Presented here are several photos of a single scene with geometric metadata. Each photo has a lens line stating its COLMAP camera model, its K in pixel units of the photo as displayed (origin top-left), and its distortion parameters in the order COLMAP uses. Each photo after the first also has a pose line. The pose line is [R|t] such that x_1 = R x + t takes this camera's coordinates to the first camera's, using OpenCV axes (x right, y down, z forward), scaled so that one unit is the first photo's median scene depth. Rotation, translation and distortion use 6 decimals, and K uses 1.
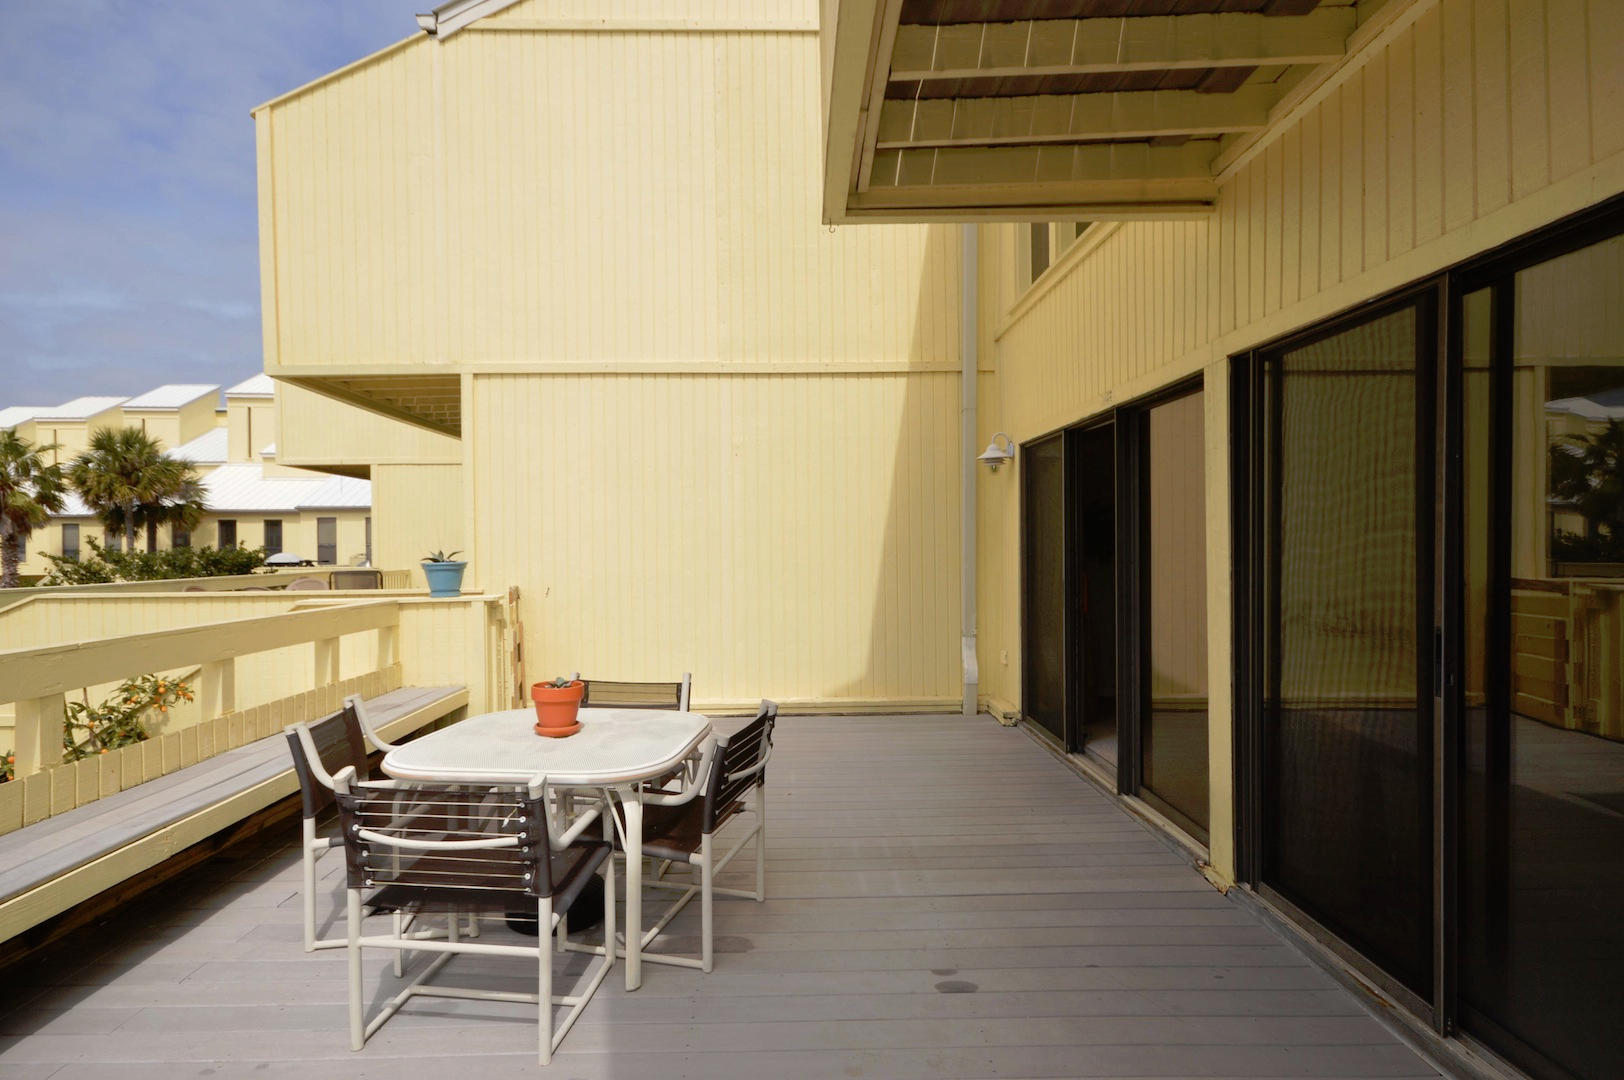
lens RADIAL K [[870.8, 0, 804.8], [0, 870.8, 543.3], [0, 0, 1]] dist [0.019922, 0.000495]
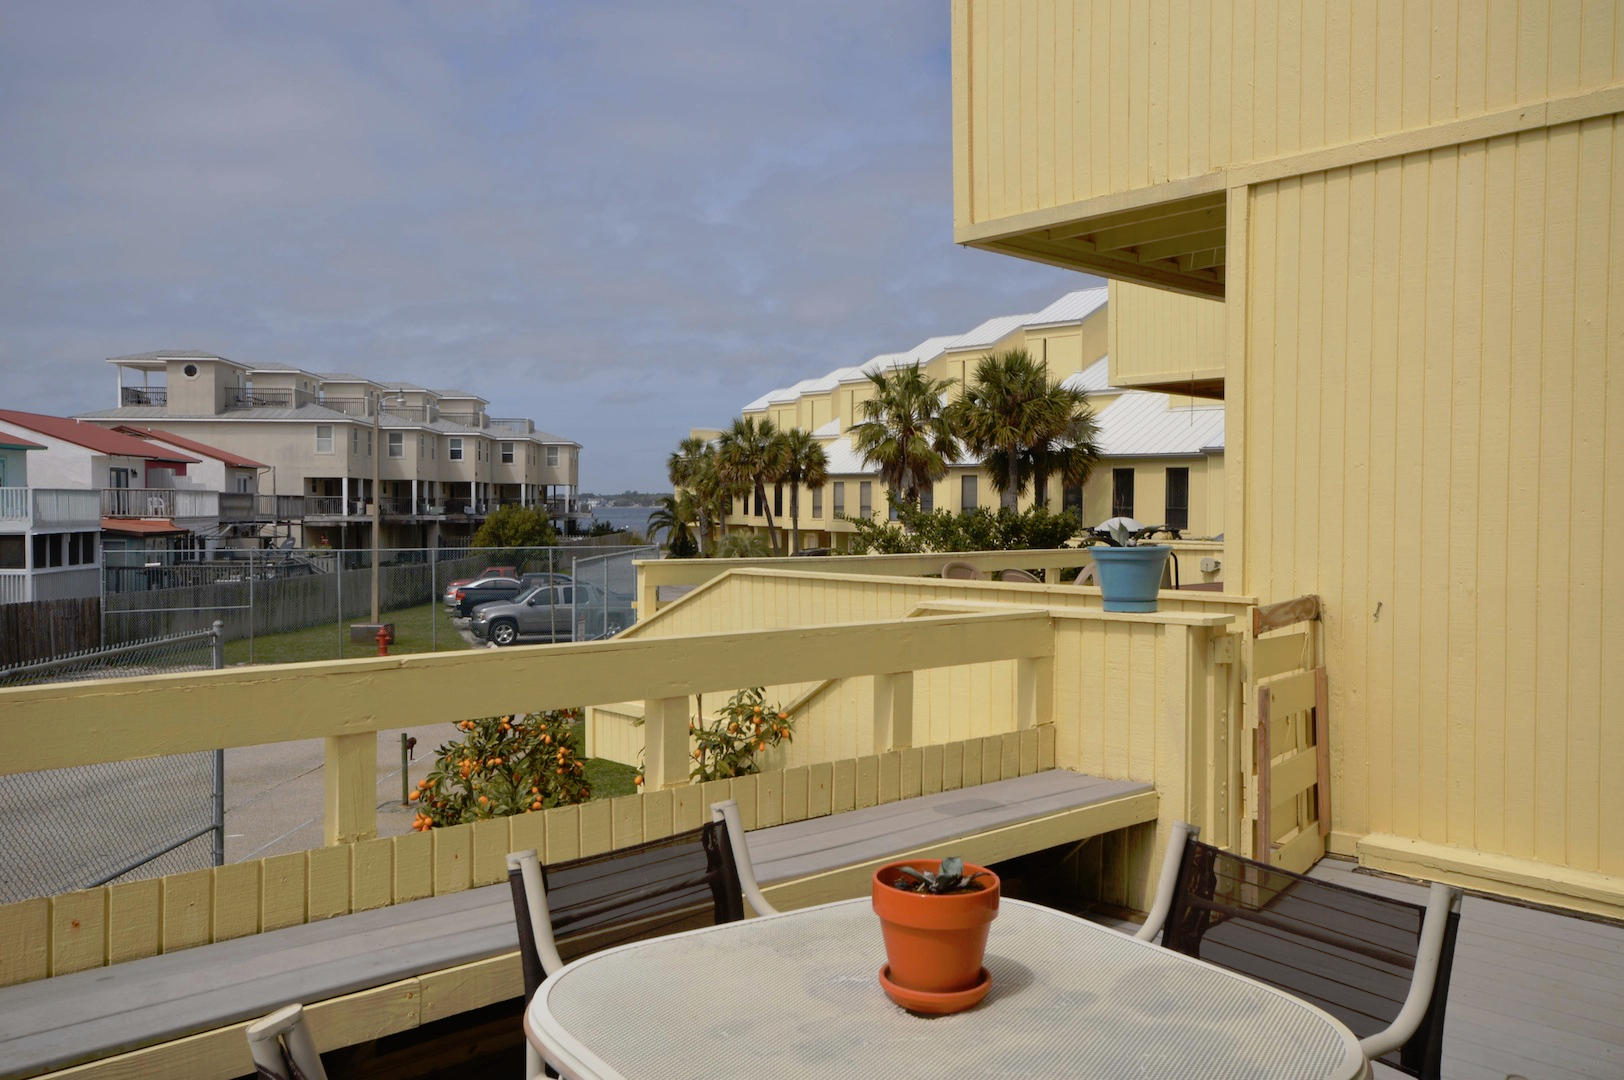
lens RADIAL K [[1349.6, 0, 812.0], [0, 1349.6, 540.0], [0, 0, 1]] dist [0.006025, 0.000947]
pose [[0.651188, 0.029736, -0.758334, 0.044288], [-0.008056, 0.999447, 0.032273, -0.003562], [0.758874, -0.014907, 0.651067, 0.169958]]
